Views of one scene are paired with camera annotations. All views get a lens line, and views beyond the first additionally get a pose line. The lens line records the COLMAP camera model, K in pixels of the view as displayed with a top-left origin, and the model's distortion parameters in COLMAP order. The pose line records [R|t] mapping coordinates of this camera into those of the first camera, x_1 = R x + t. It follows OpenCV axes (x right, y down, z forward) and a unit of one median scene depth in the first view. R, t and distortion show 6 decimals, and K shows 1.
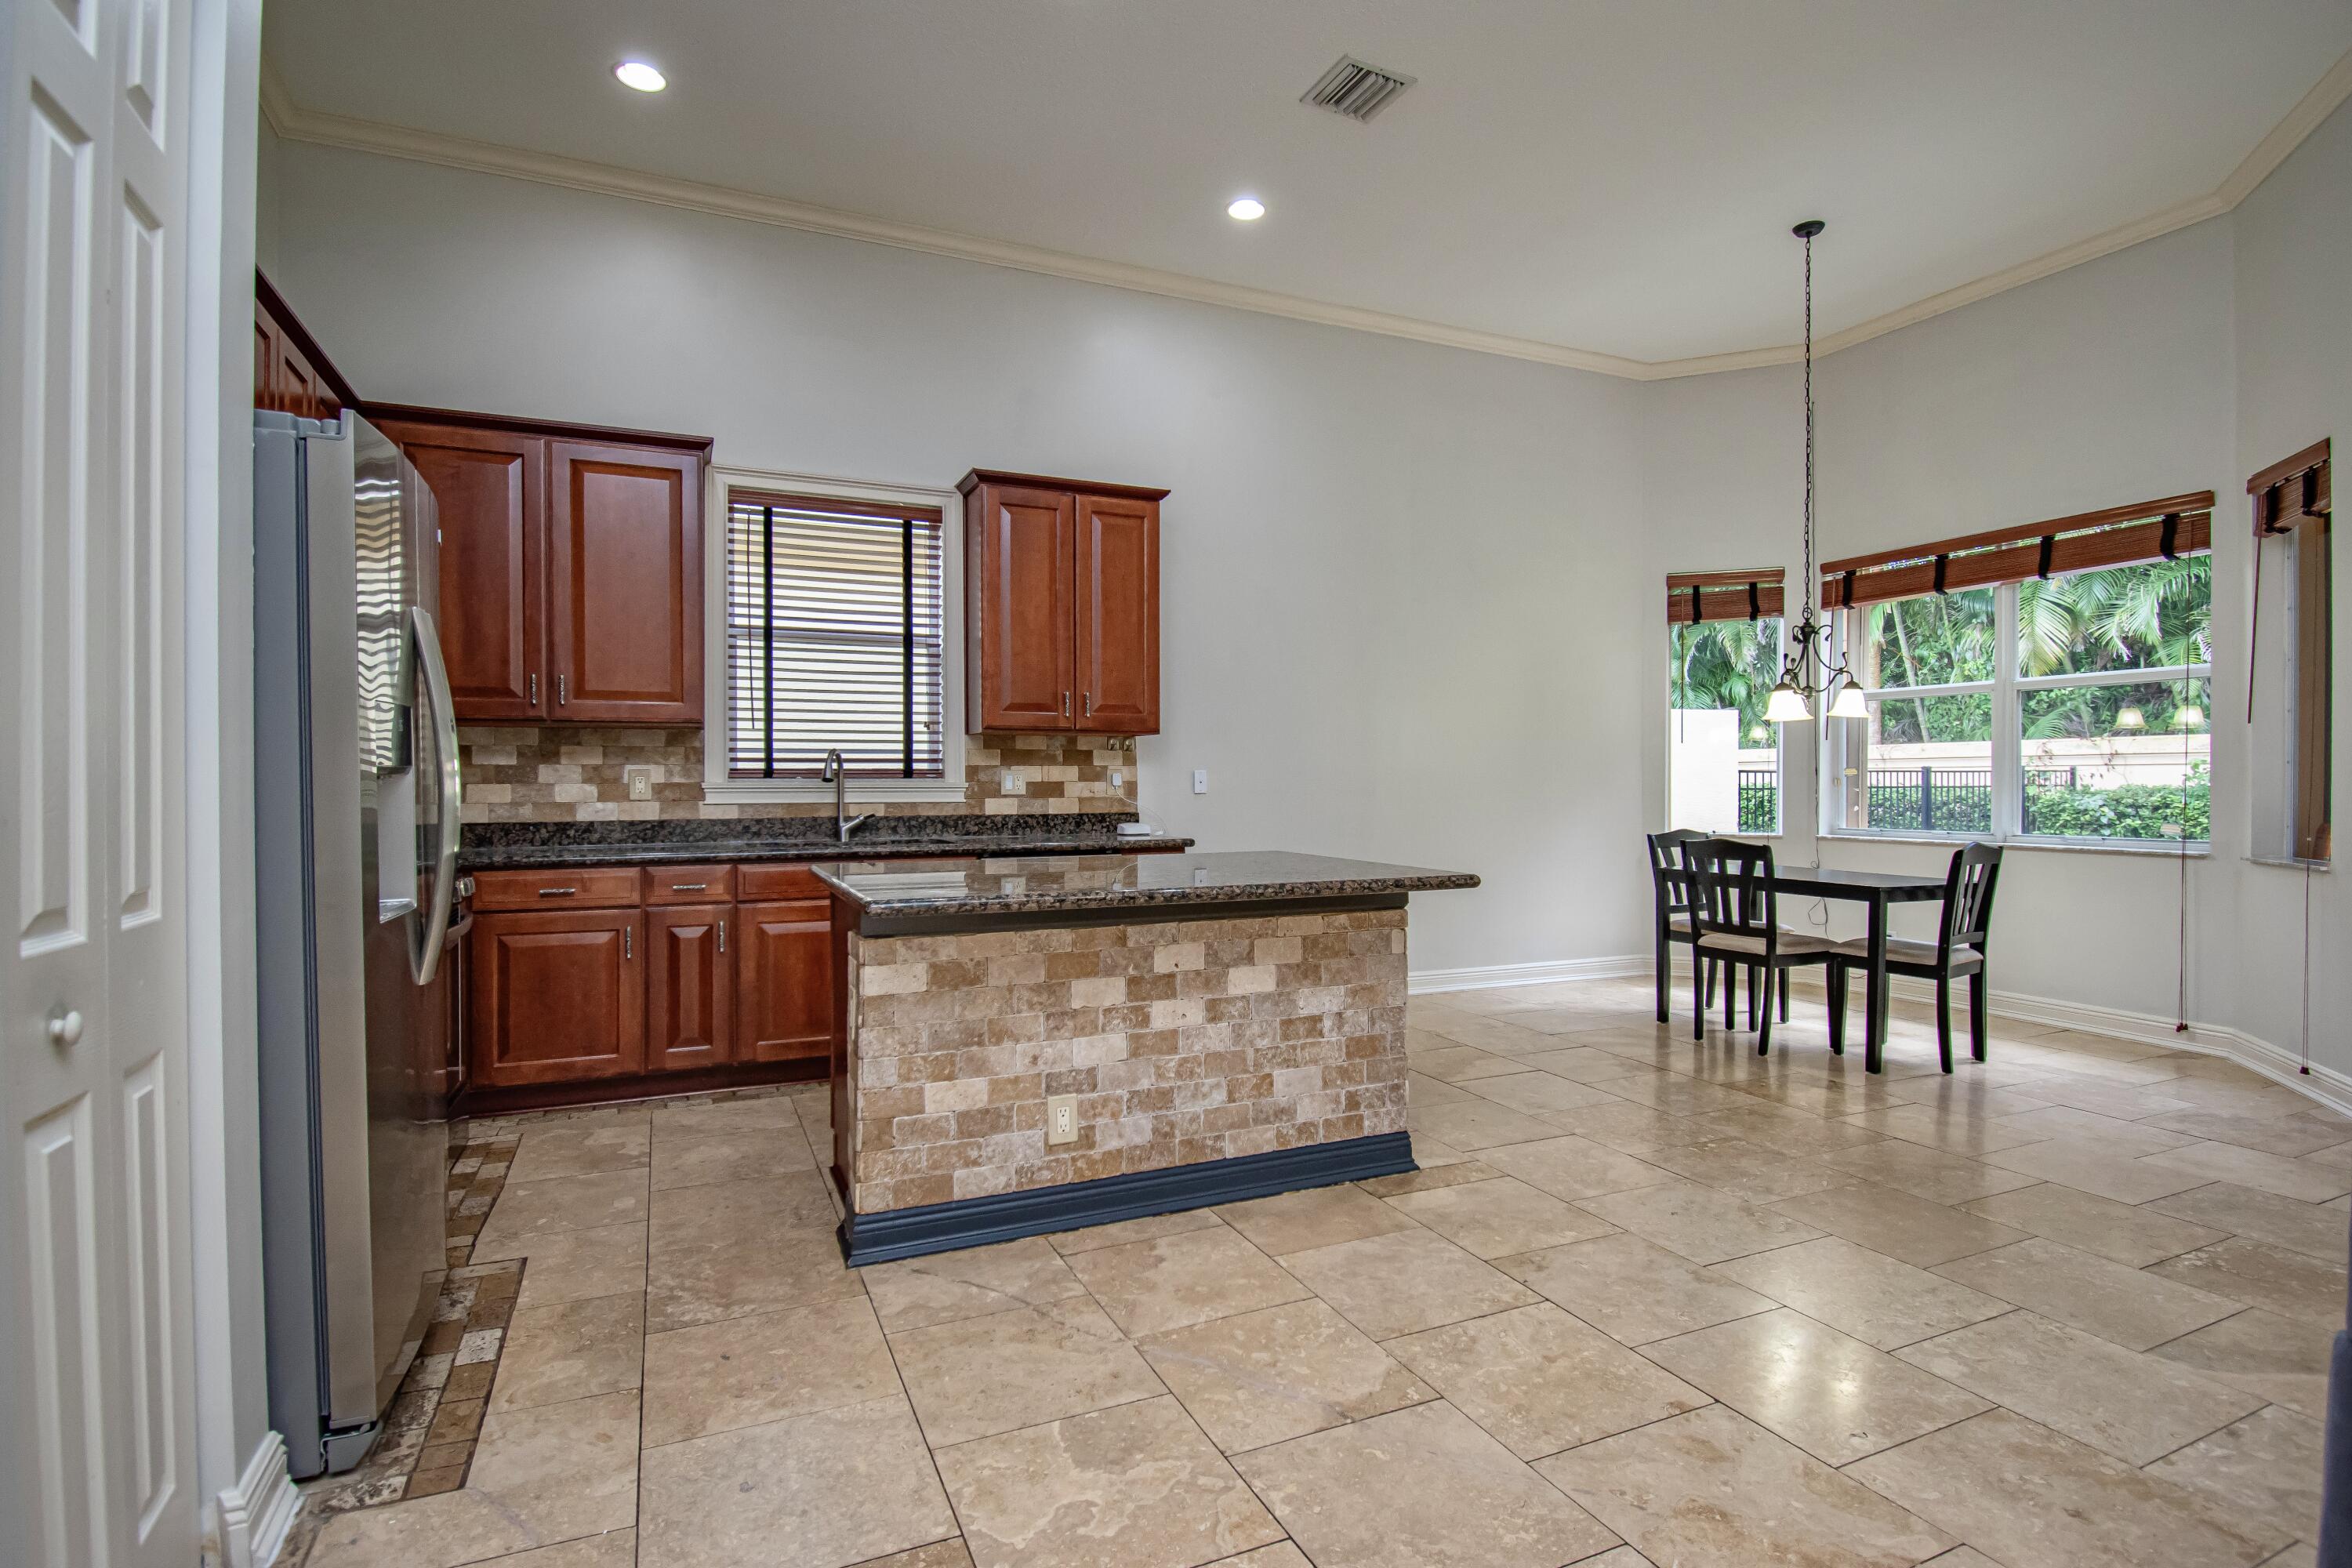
lens RADIAL K [[1144.9, 0, 1188.0], [0, 1144.9, 786.2], [0, 0, 1]] dist [0.006751, -0.007837]
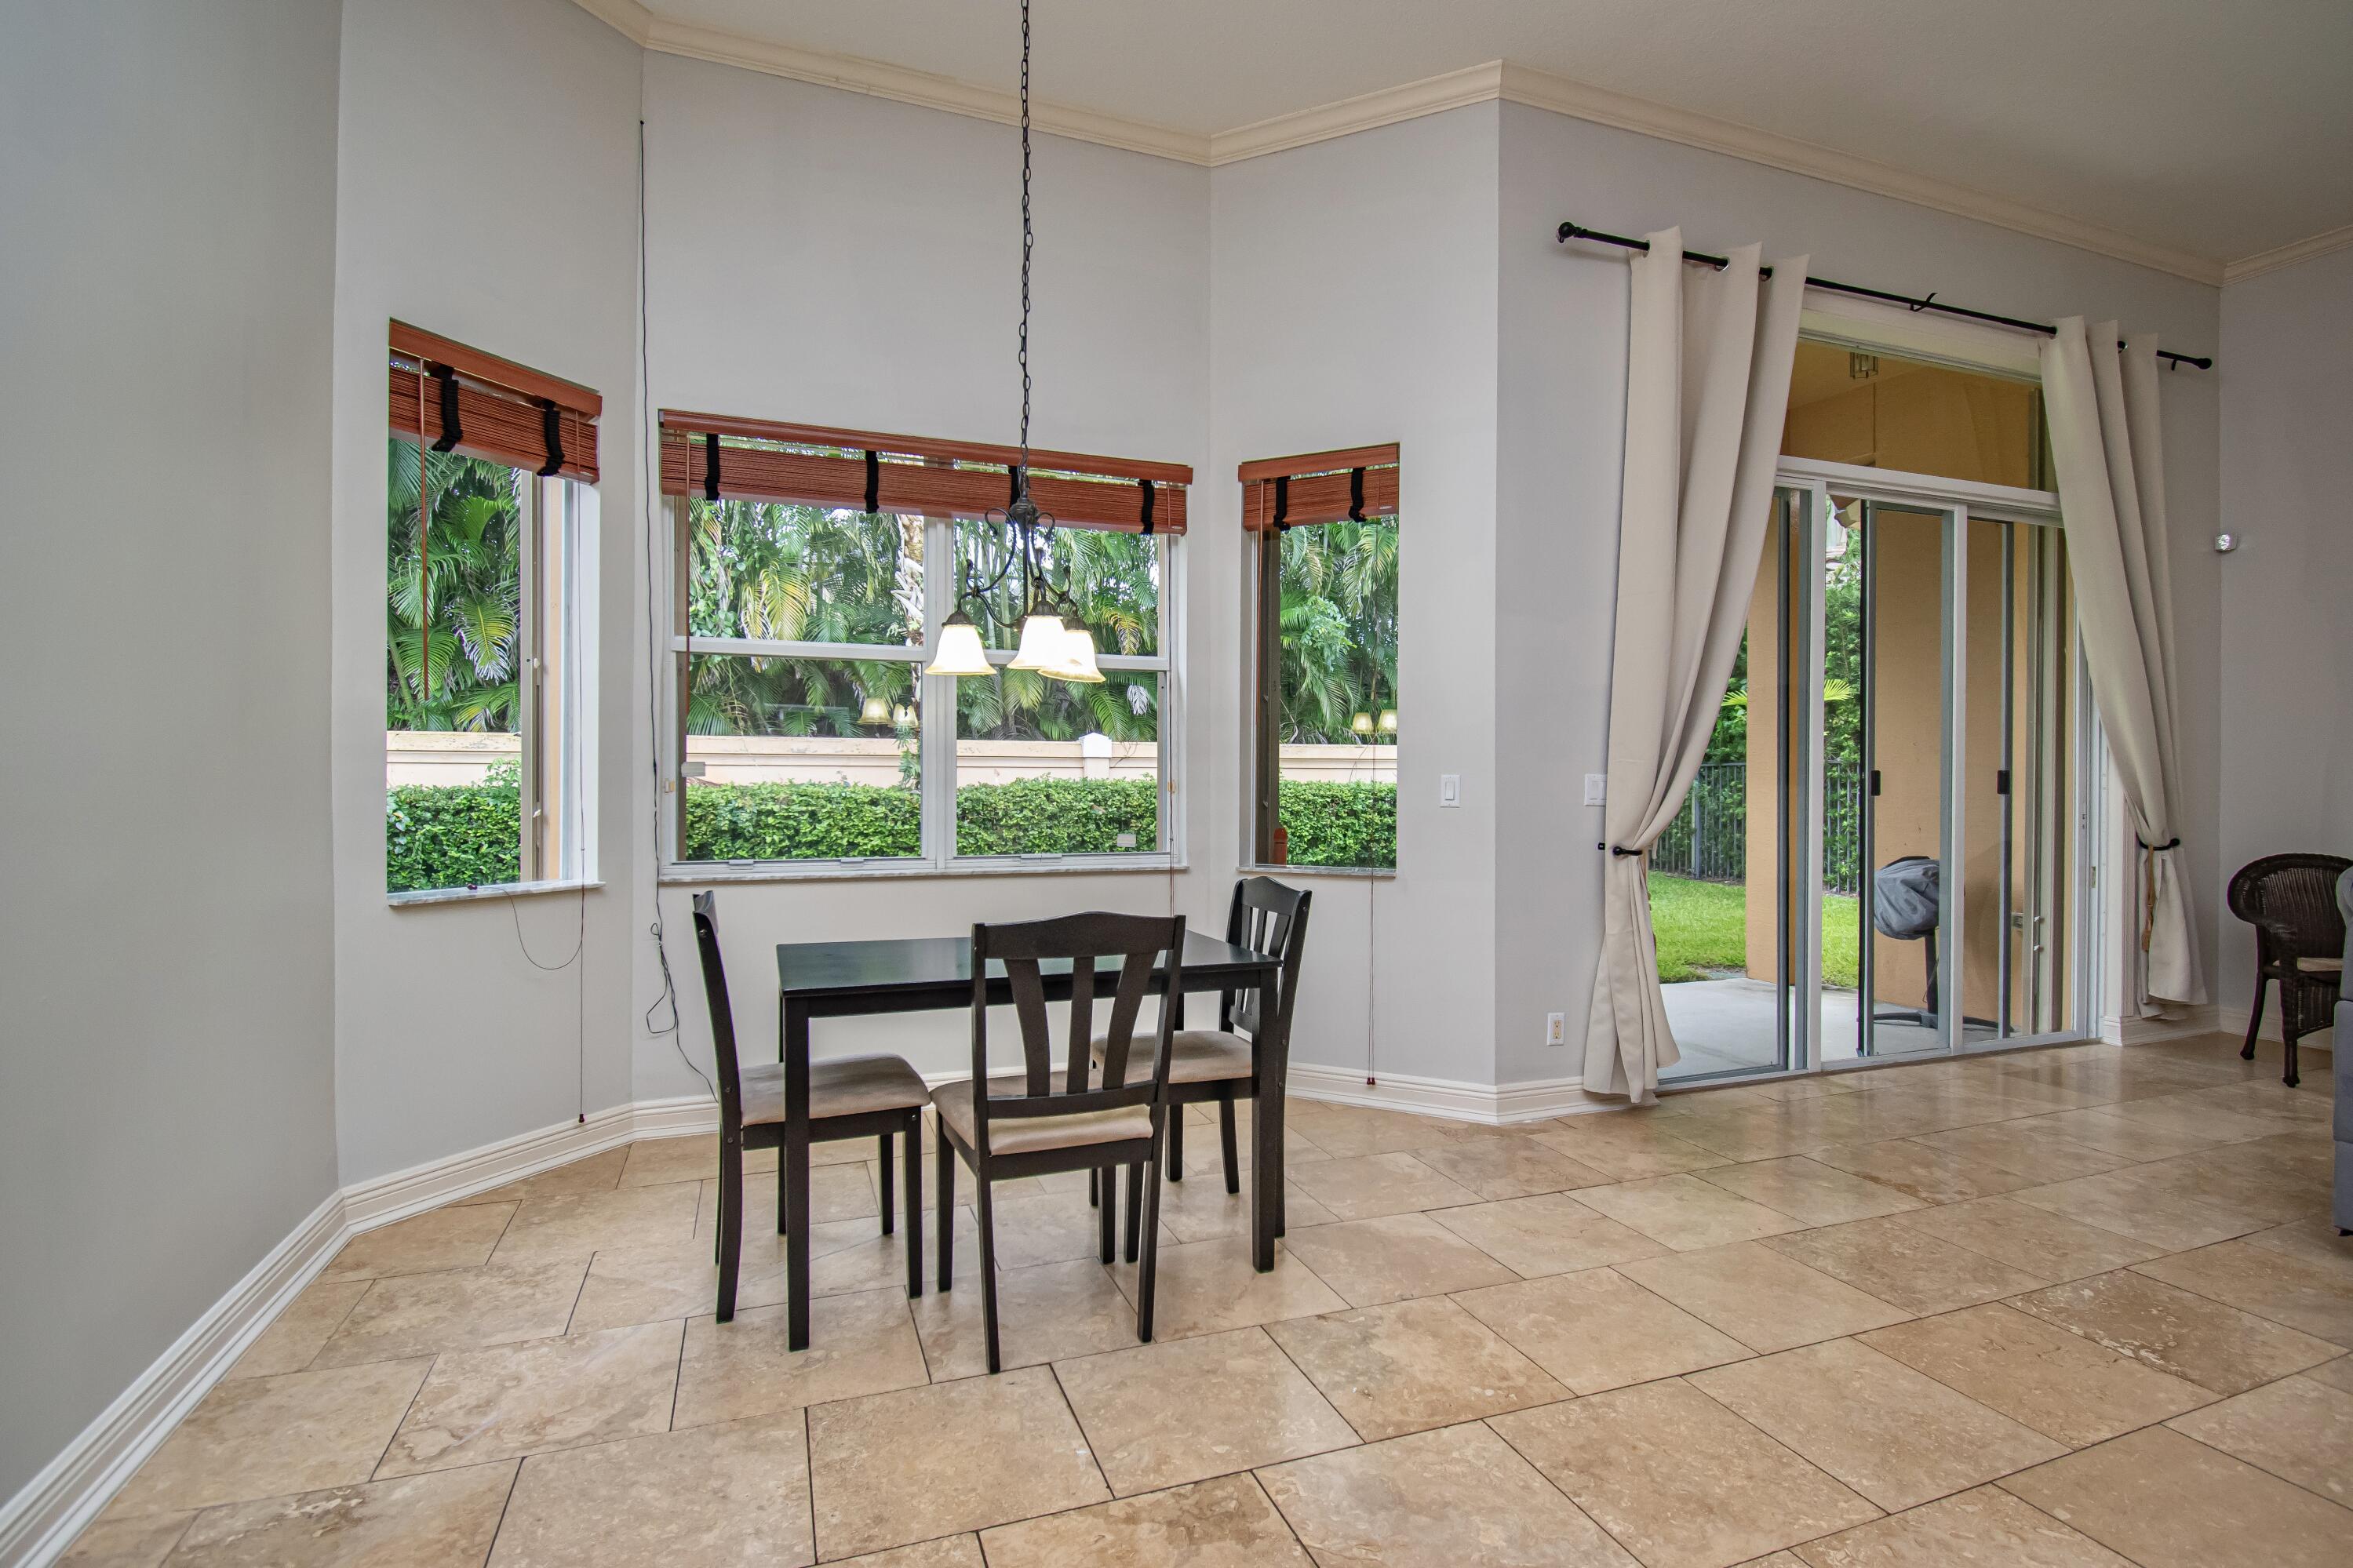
lens RADIAL K [[1102.2, 0, 1242.7], [0, 1102.2, 794.6], [0, 0, 1]] dist [-0.001152, -0.004606]
pose [[0.066211, -0.010494, 0.997750, 0.024555], [0.001693, 0.999944, 0.010405, -0.008668], [-0.997804, 0.001000, 0.066226, 1.011393]]
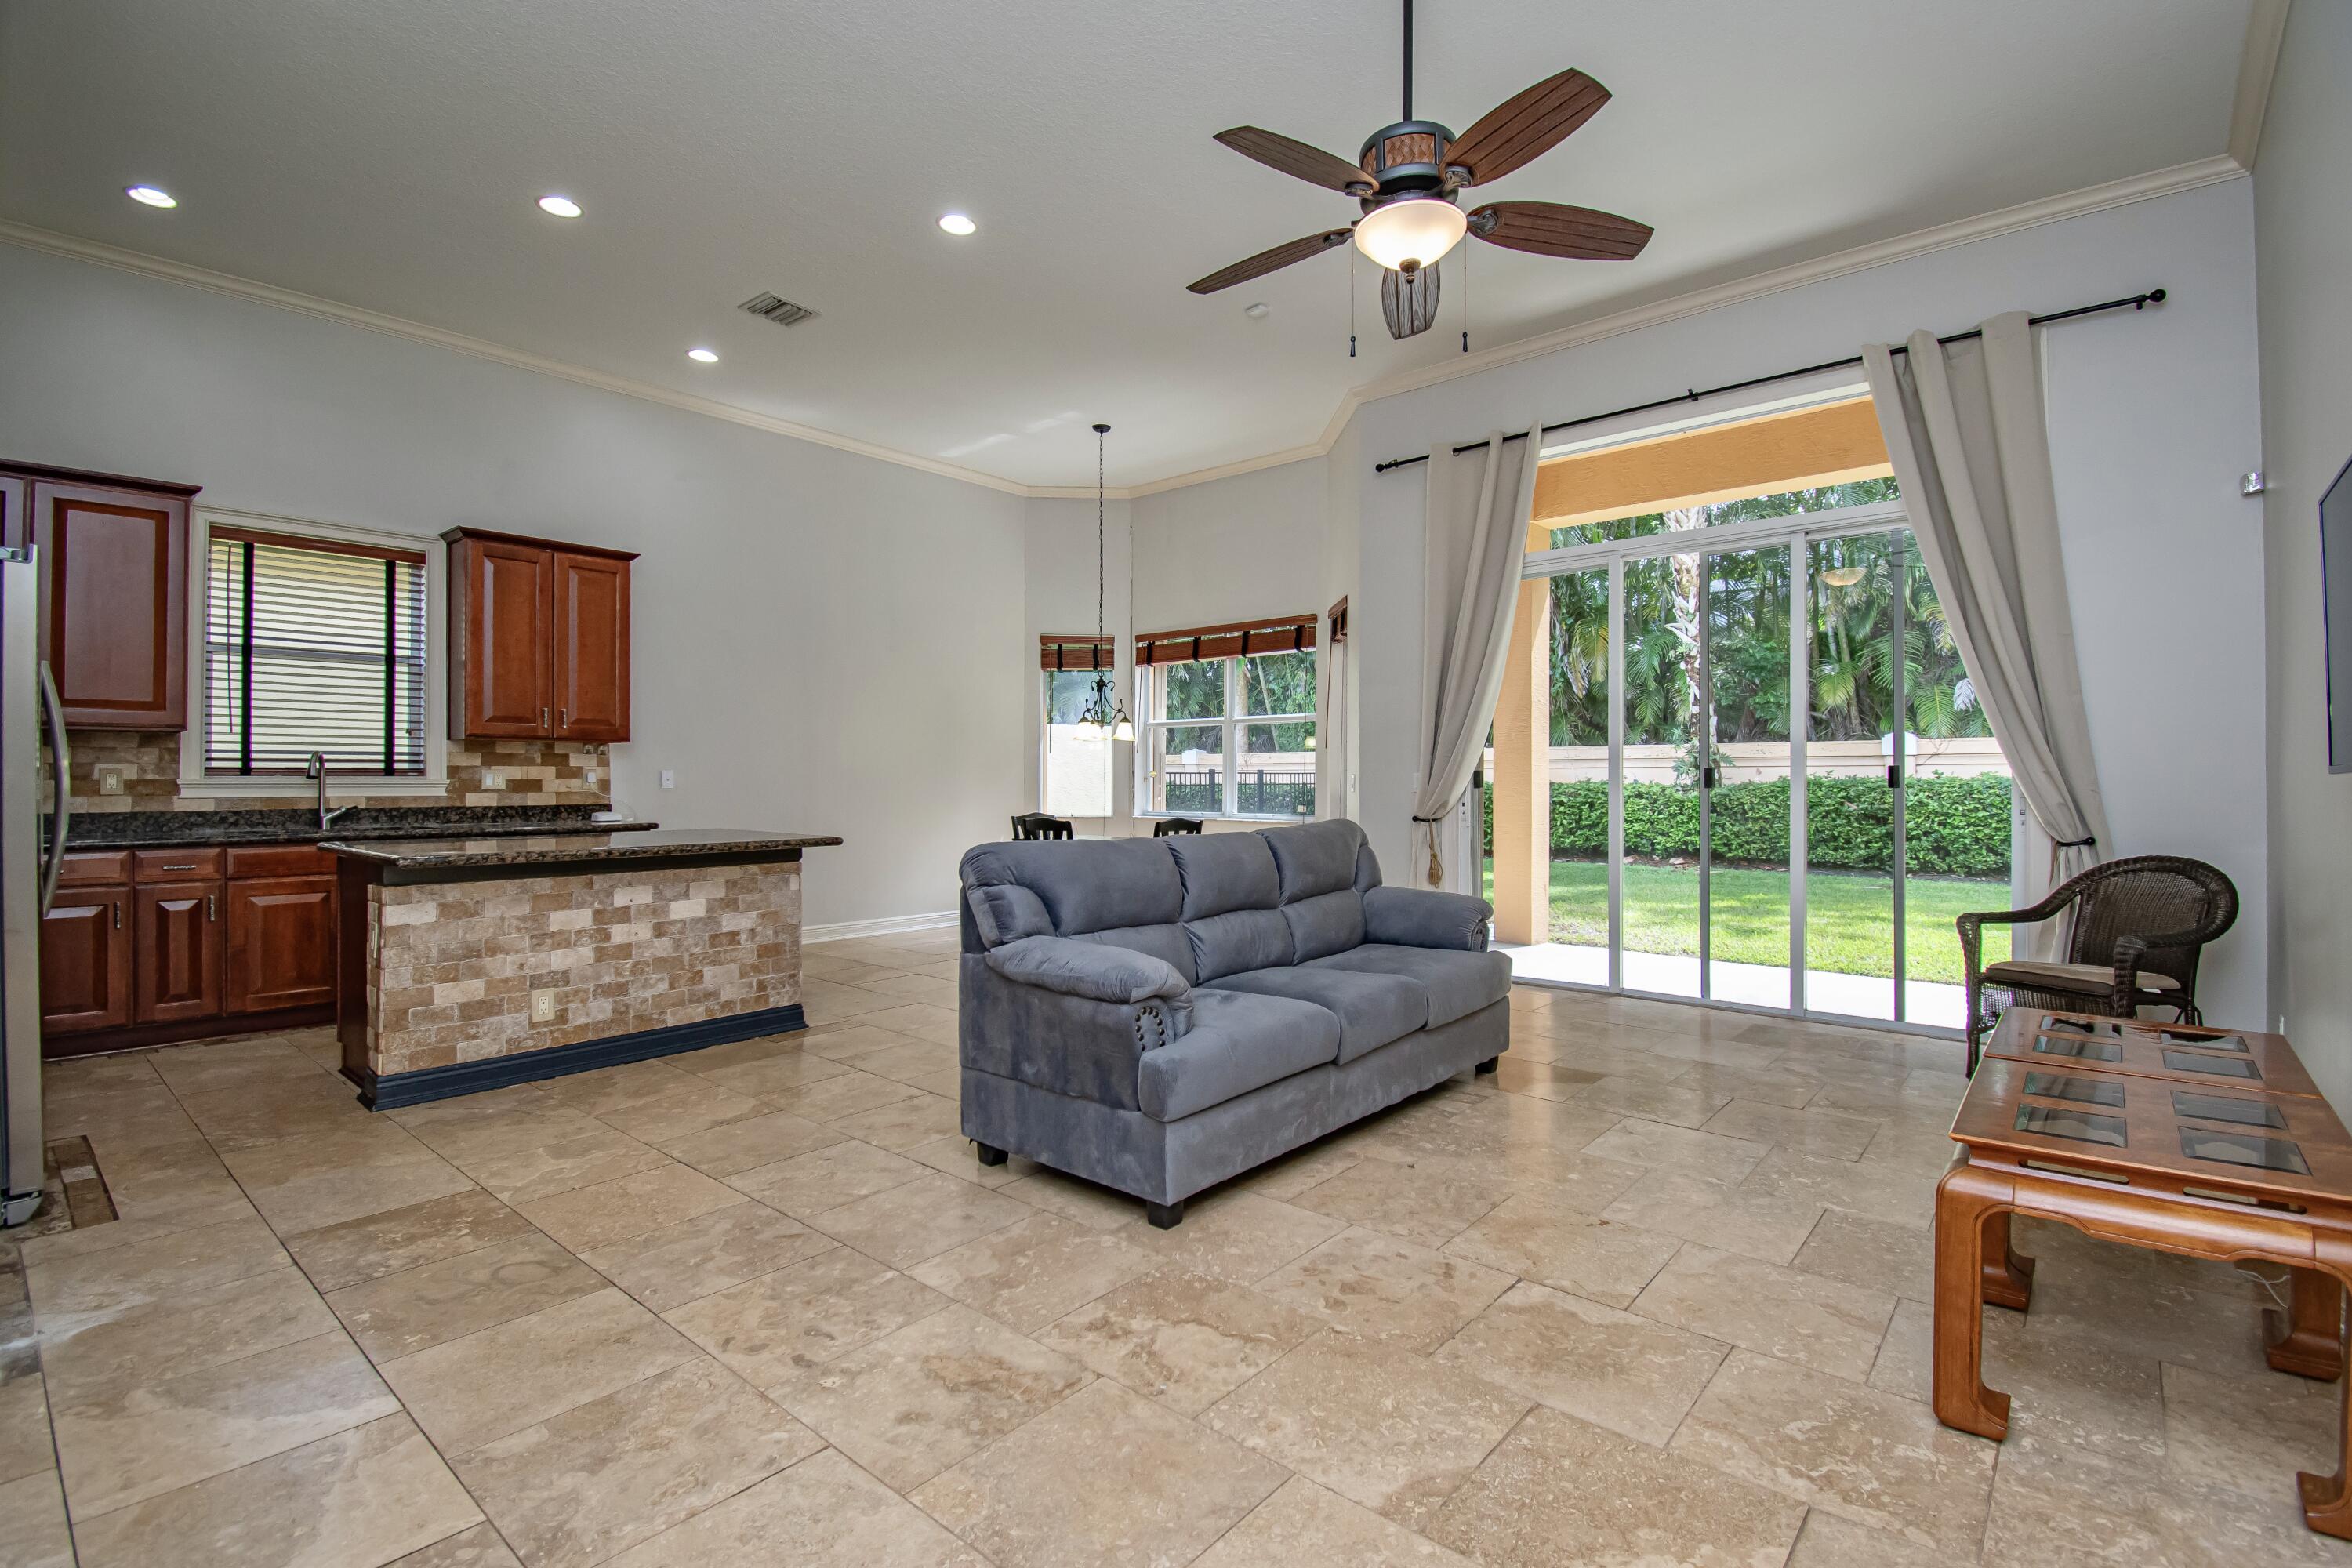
lens RADIAL K [[1057.2, 0, 1218.2], [0, 1057.2, 777.4], [0, 0, 1]] dist [-0.004285, -0.010904]
pose [[0.893134, 0.002984, 0.449780, 0.040129], [-0.000238, 0.999981, -0.006161, 0.001228], [-0.449790, 0.005395, 0.893118, -0.426142]]
